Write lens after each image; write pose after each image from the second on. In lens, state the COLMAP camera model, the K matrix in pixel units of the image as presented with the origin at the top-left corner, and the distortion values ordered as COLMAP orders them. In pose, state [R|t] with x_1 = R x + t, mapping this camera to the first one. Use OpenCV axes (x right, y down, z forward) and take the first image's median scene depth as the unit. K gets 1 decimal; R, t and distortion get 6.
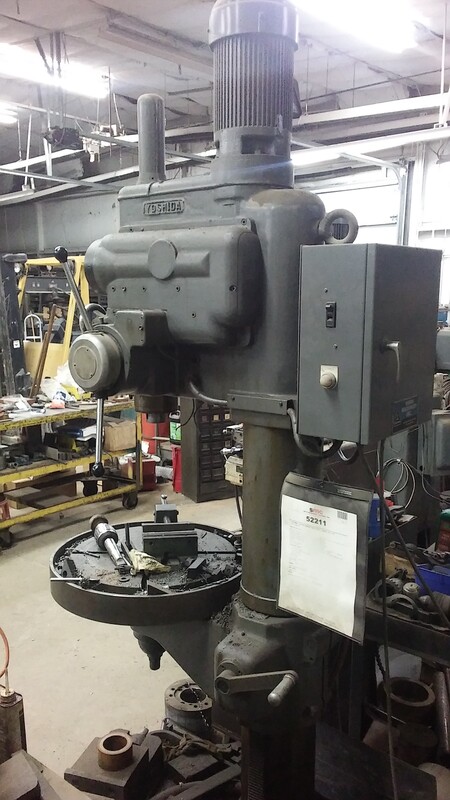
lens RADIAL K [[713.4, 0, 224.7], [0, 713.4, 401.5], [0, 0, 1]] dist [0.058694, -0.006202]
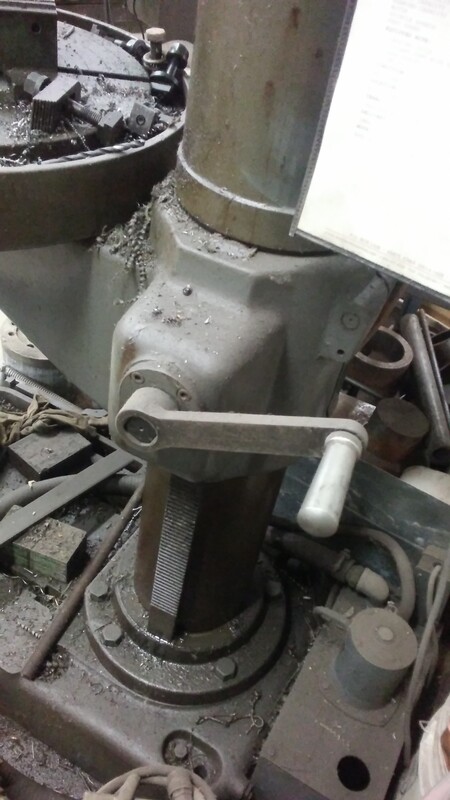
lens RADIAL K [[713.4, 0, 215.3], [0, 713.4, 429.0], [0, 0, 1]] dist [0.058694, -0.006202]
pose [[0.980688, 0.008557, 0.195392, -0.030585], [-0.116312, 0.828691, 0.547487, 0.157584], [-0.157235, -0.559641, 0.813683, 0.585799]]
